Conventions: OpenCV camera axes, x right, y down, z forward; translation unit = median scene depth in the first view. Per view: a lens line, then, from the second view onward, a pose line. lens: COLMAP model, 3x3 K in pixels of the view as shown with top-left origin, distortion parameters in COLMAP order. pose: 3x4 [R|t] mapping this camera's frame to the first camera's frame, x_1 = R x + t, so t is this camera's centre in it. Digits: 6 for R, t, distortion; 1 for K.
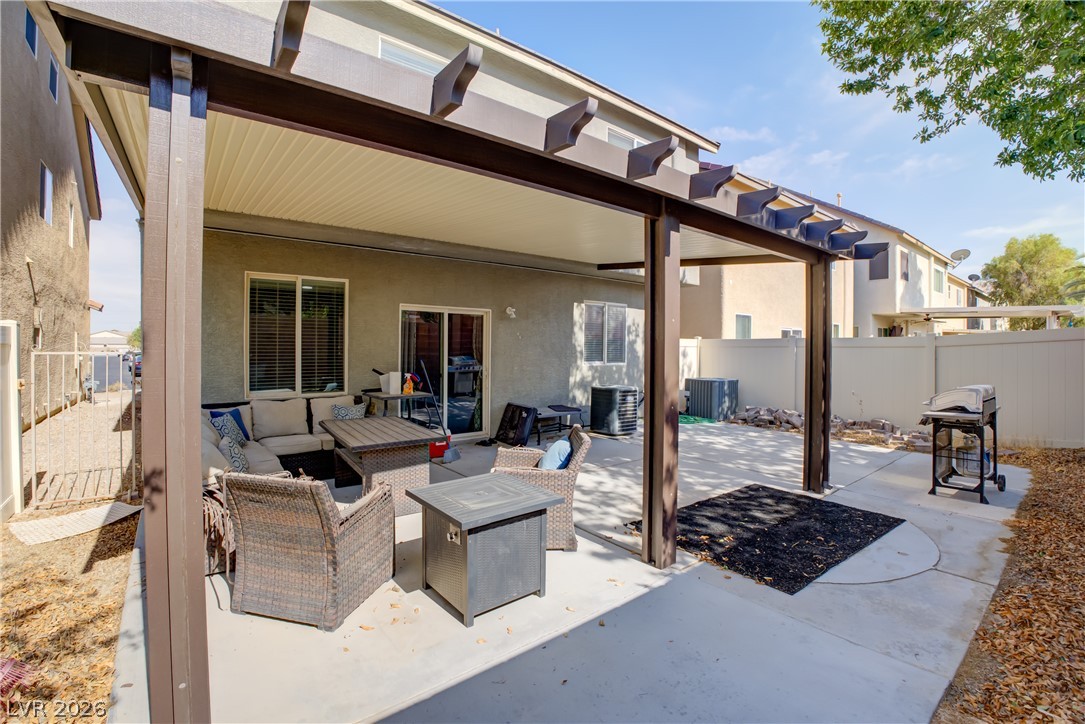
lens RADIAL K [[490.4, 0, 545.7], [0, 490.4, 344.8], [0, 0, 1]] dist [-0.081426, 0.014511]
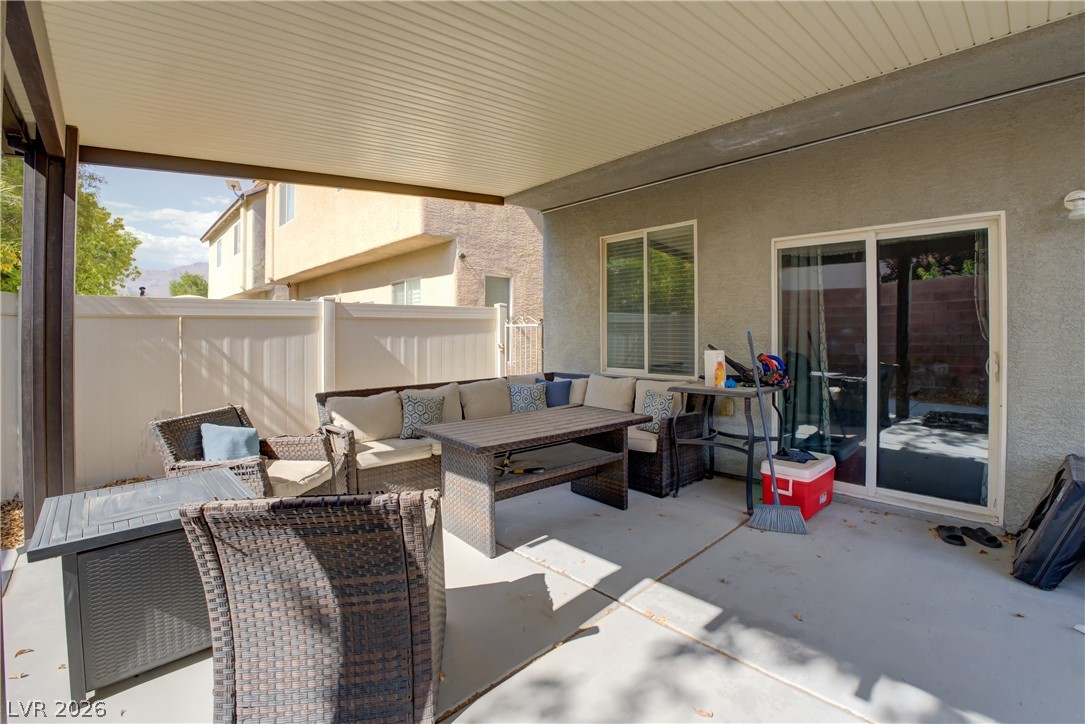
lens RADIAL K [[486.0, 0, 556.3], [0, 486.0, 324.0], [0, 0, 1]] dist [-0.044832, -0.000054]
pose [[0.083430, -0.011906, -0.996443, 0.261445], [0.011332, 0.999875, -0.010998, 0.022629], [0.996449, -0.010374, 0.083555, 0.672346]]
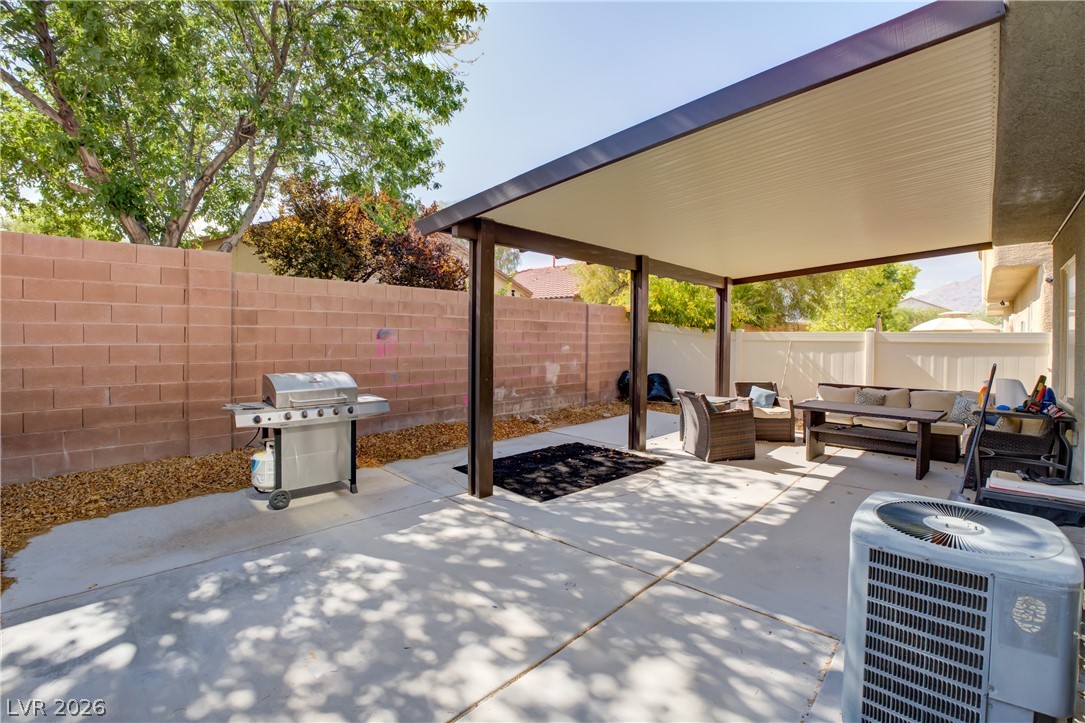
lens RADIAL K [[490.4, 0, 545.7], [0, 490.4, 344.3], [0, 0, 1]] dist [-0.081426, 0.014511]
pose [[-0.991513, -0.014523, -0.129194, 0.417283], [-0.015953, 0.999822, 0.010041, 0.008730], [0.129025, 0.012017, -0.991569, 1.430473]]
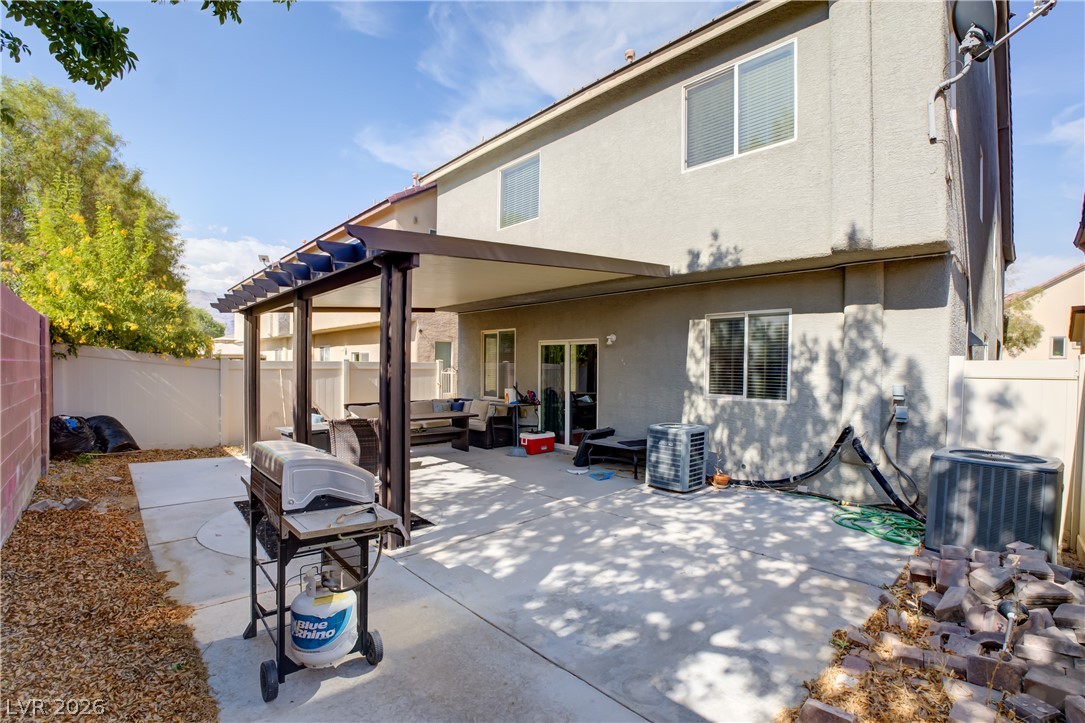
lens RADIAL K [[490.4, 0, 545.7], [0, 490.4, 344.3], [0, 0, 1]] dist [-0.081426, 0.014511]
pose [[0.073565, -0.041707, -0.996418, 1.080183], [-0.001840, 0.999118, -0.041956, -0.015215], [0.997289, 0.004920, 0.073424, 0.901346]]
